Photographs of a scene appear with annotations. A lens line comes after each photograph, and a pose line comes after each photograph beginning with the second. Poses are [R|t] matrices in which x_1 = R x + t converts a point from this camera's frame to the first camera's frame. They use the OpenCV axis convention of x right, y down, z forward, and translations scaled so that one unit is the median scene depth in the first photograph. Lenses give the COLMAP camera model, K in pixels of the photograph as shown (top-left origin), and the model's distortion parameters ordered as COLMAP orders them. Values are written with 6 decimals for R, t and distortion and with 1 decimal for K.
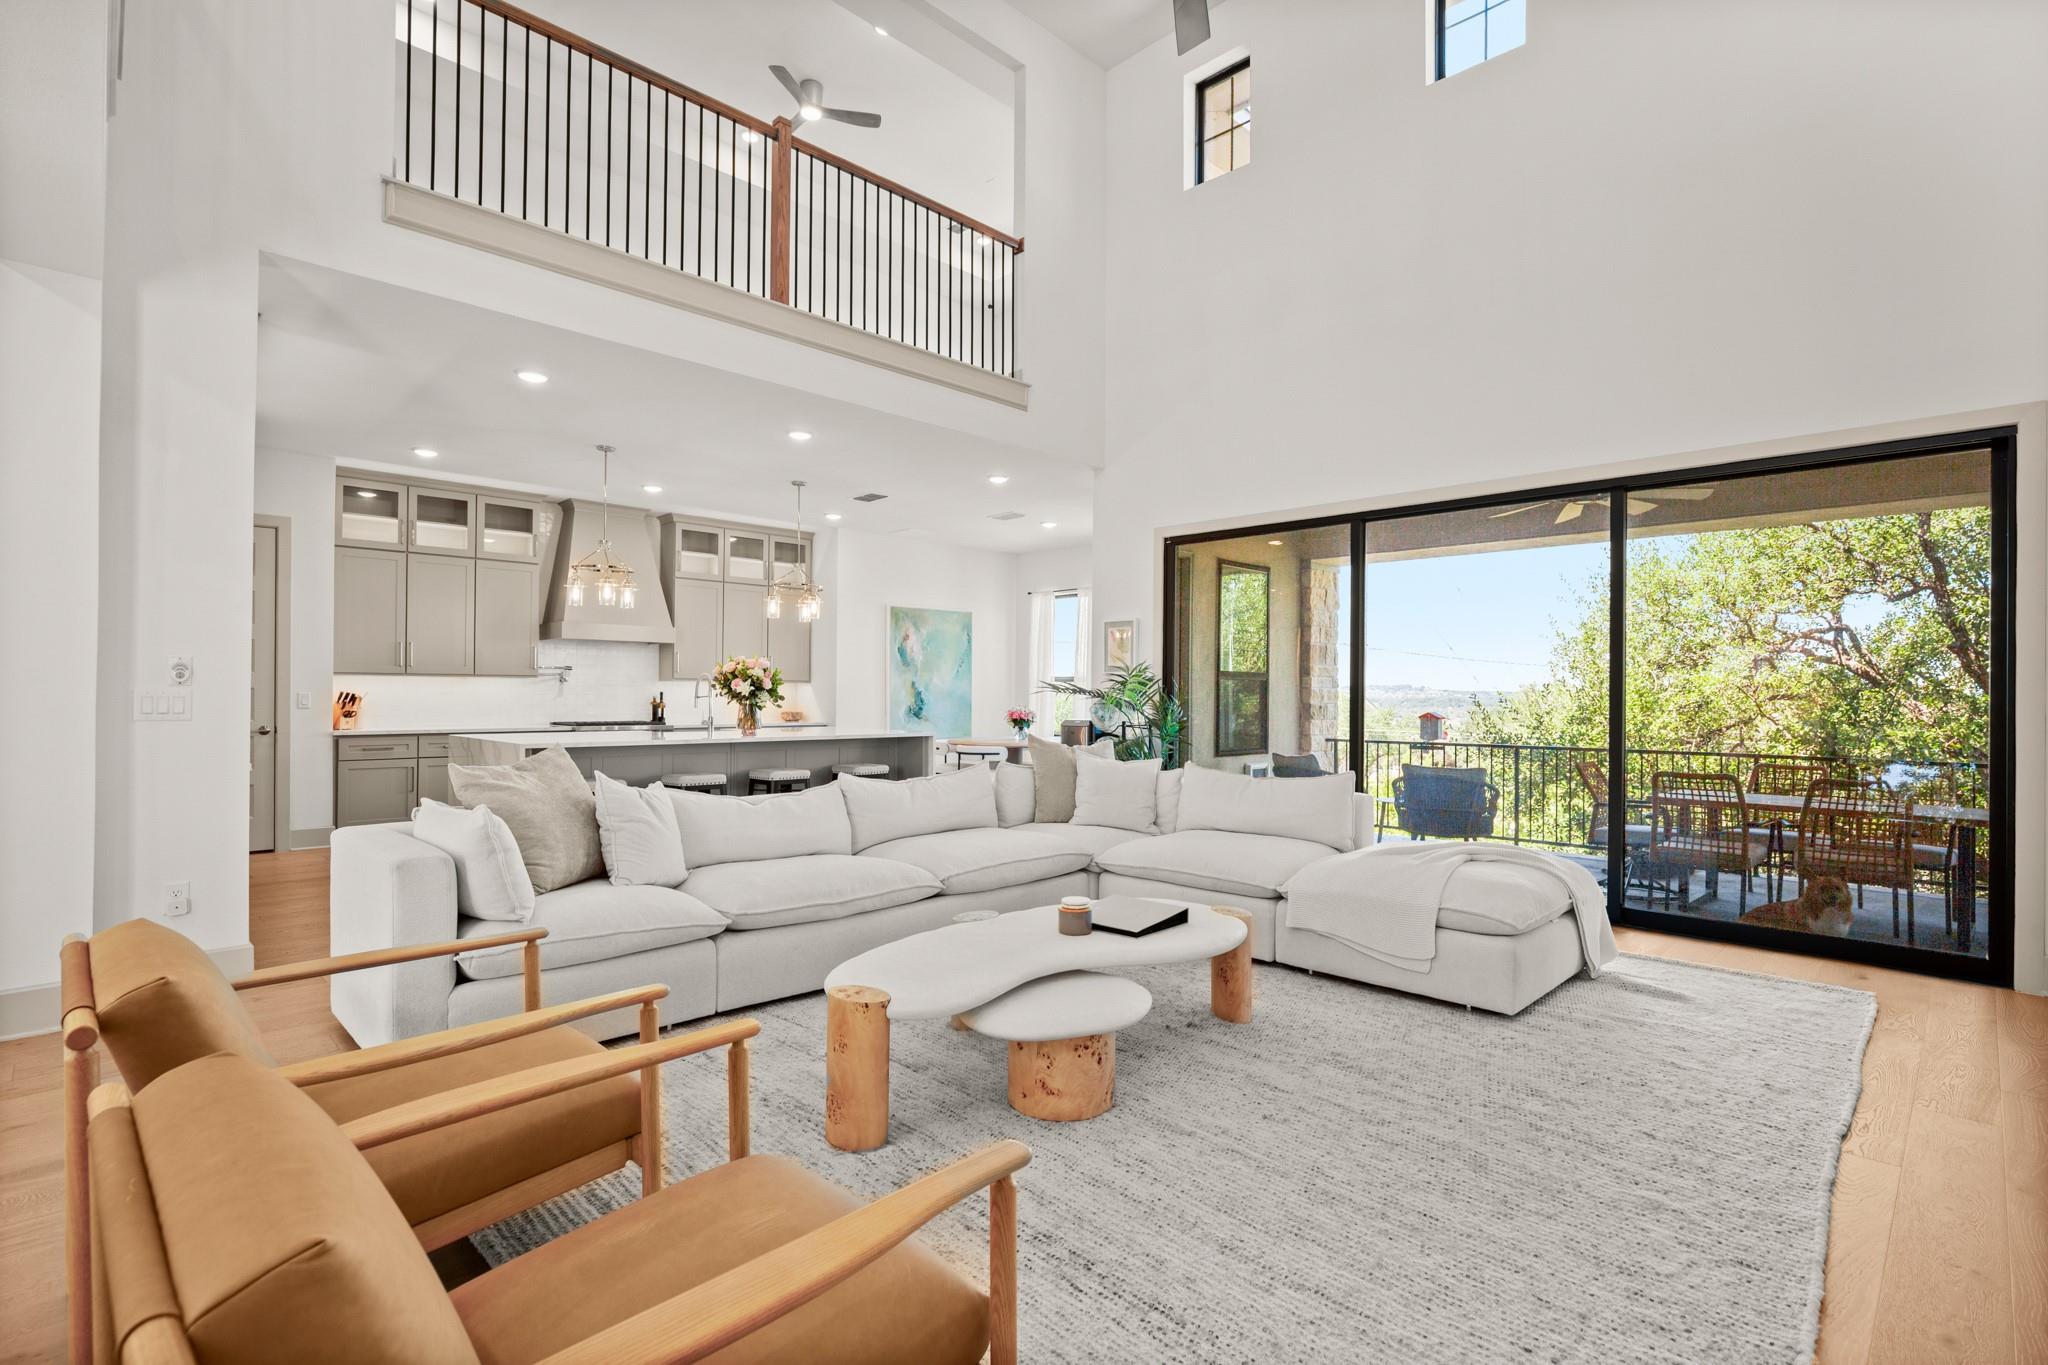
lens RADIAL K [[941.2, 0, 1033.2], [0, 941.2, 683.8], [0, 0, 1]] dist [-0.000656, 0.000230]
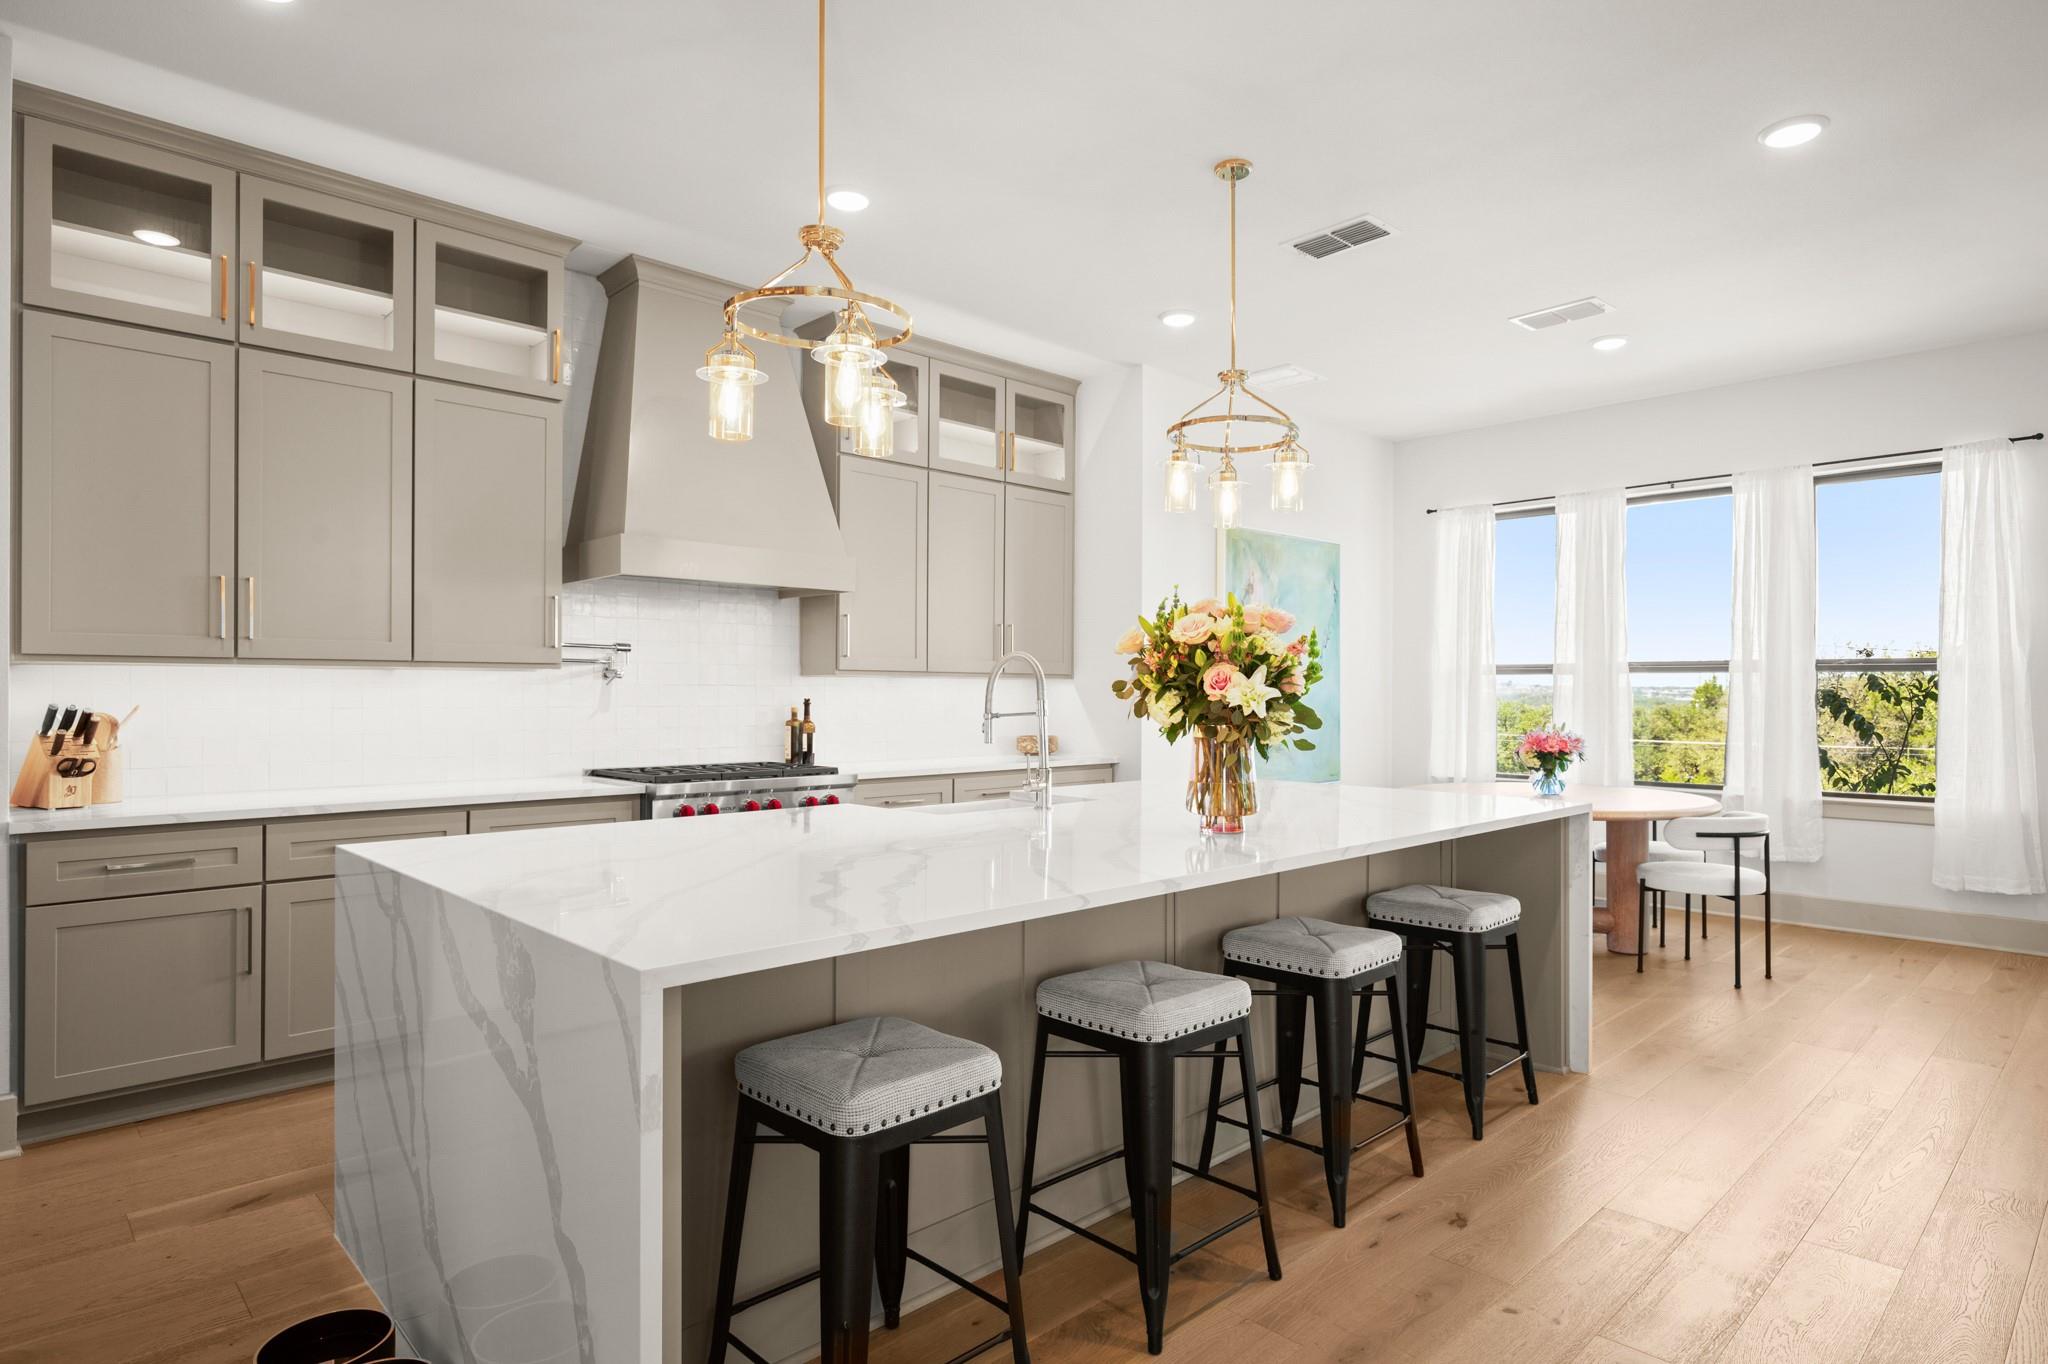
lens RADIAL K [[1159.9, 0, 1079.7], [0, 1159.9, 686.9], [0, 0, 1]] dist [0.015228, -0.000892]
pose [[0.999960, -0.004667, -0.007564, -0.291745], [0.004711, 0.999973, 0.005703, -0.000097], [0.007537, -0.005738, 0.999955, 0.480469]]
